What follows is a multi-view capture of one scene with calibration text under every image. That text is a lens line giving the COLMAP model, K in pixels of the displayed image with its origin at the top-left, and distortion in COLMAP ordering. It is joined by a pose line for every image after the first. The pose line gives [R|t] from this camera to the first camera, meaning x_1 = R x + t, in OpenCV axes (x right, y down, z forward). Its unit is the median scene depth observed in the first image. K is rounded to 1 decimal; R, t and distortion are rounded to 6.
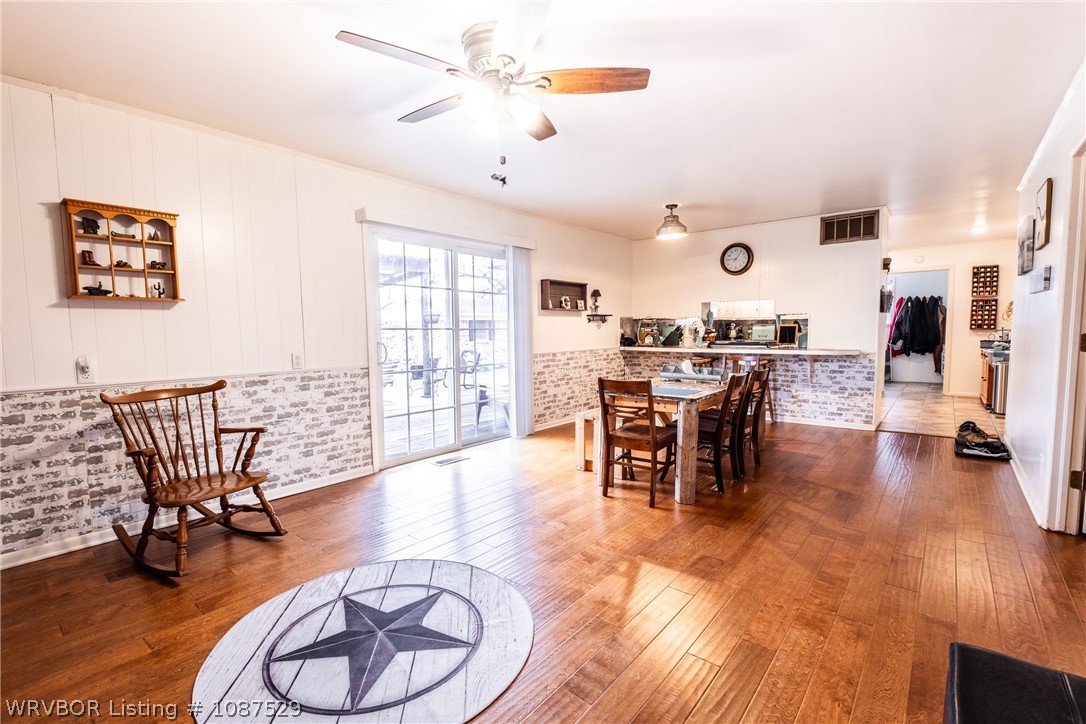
lens RADIAL K [[465.1, 0, 542.4], [0, 465.1, 366.7], [0, 0, 1]] dist [-0.001519, -0.000306]
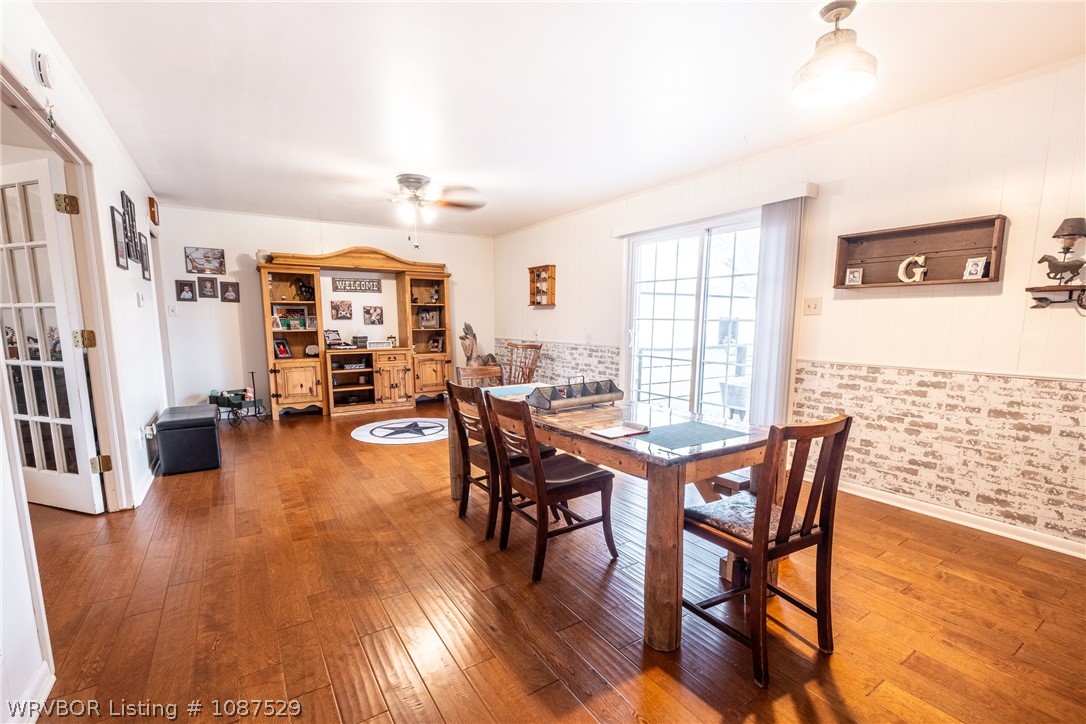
lens RADIAL K [[465.1, 0, 542.4], [0, 465.1, 366.7], [0, 0, 1]] dist [-0.001519, -0.000306]
pose [[-0.262916, 0.109194, -0.958620, 0.505137], [-0.076373, 0.988102, 0.133498, -0.055679], [0.961791, 0.108311, -0.251449, 0.591190]]
